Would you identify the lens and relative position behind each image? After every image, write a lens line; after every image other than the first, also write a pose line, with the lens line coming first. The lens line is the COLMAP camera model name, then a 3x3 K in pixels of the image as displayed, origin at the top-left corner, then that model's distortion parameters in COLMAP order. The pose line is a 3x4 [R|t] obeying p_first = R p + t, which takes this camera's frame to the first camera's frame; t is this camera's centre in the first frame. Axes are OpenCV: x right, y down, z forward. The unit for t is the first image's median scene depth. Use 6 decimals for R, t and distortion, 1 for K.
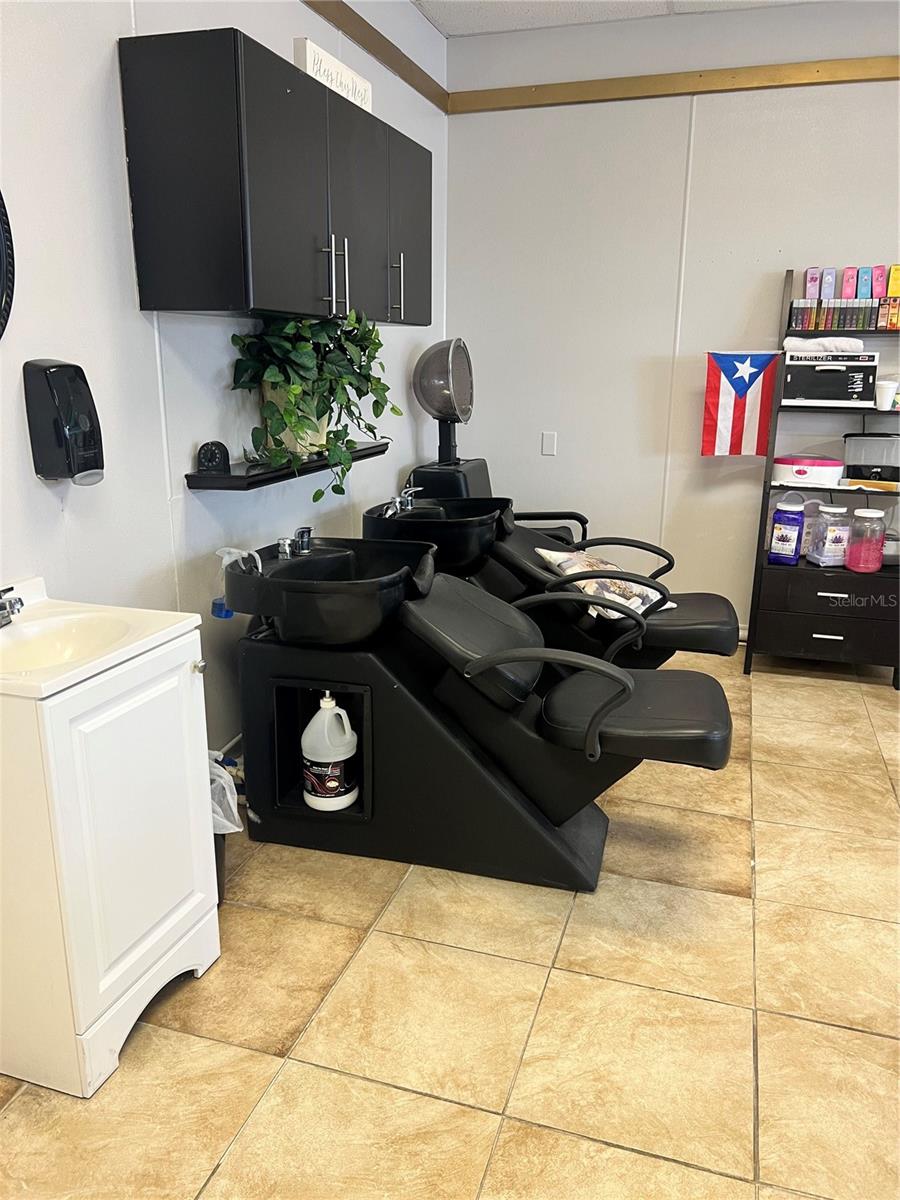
lens RADIAL K [[917.1, 0, 453.5], [0, 917.1, 597.8], [0, 0, 1]] dist [0.030791, -0.012010]
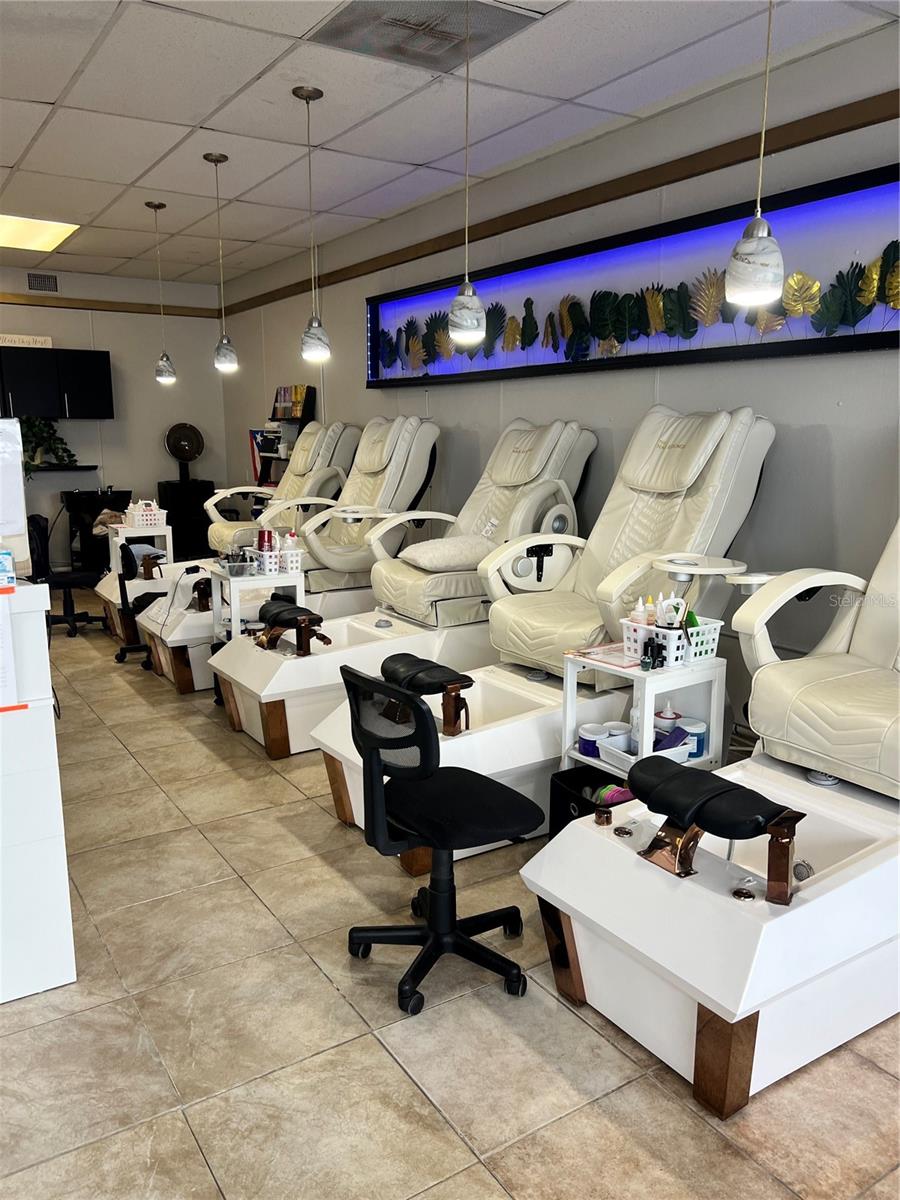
lens RADIAL K [[917.1, 0, 450.8], [0, 917.1, 601.5], [0, 0, 1]] dist [0.030791, -0.012010]
pose [[0.764479, 0.110996, -0.635021, 1.997243], [-0.163463, 0.986248, -0.024401, 0.083396], [0.623579, 0.122456, 0.772110, -0.237940]]
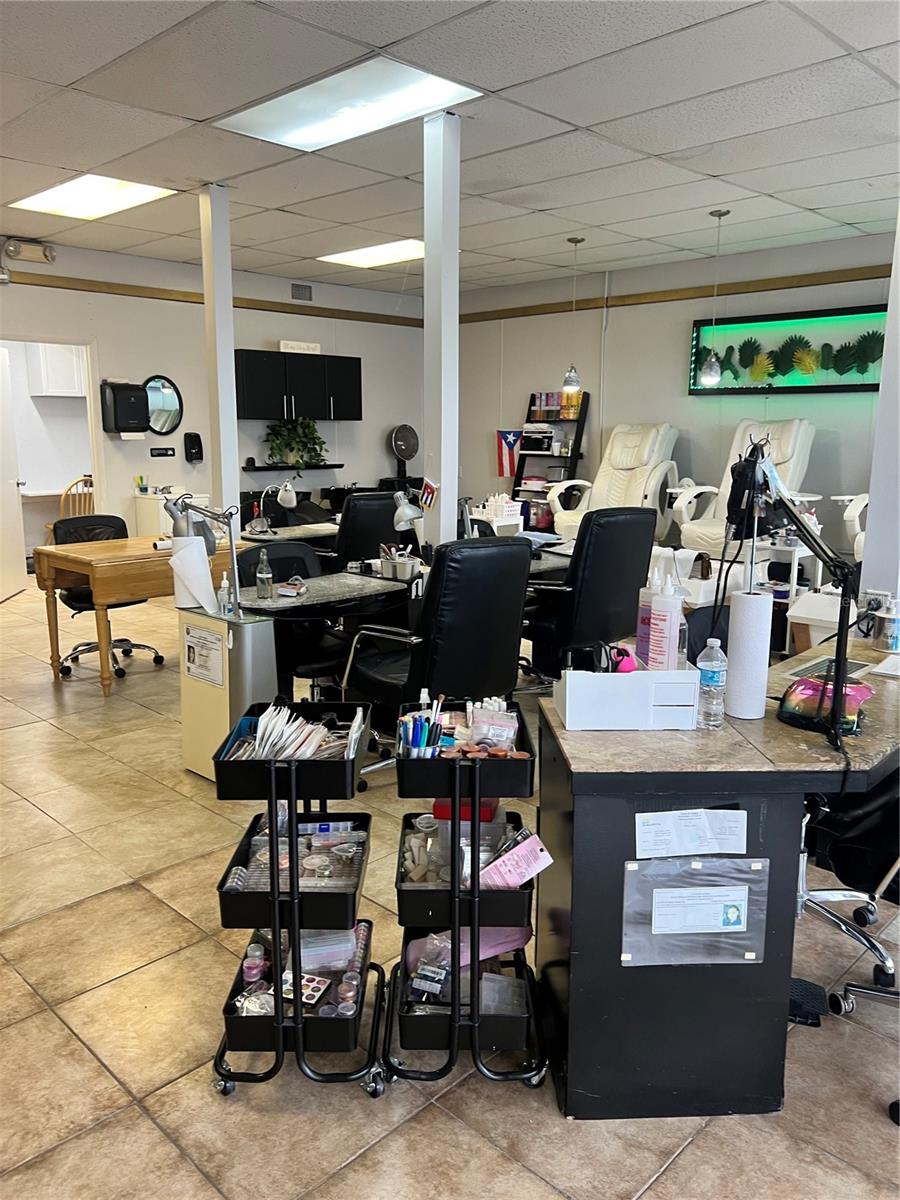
lens RADIAL K [[917.1, 0, 450.0], [0, 917.1, 599.6], [0, 0, 1]] dist [0.030791, -0.012010]
pose [[0.892940, 0.075758, -0.443756, 1.241397], [-0.111864, 0.992160, -0.055716, 0.291144], [0.436056, 0.099391, 0.894414, -1.047920]]
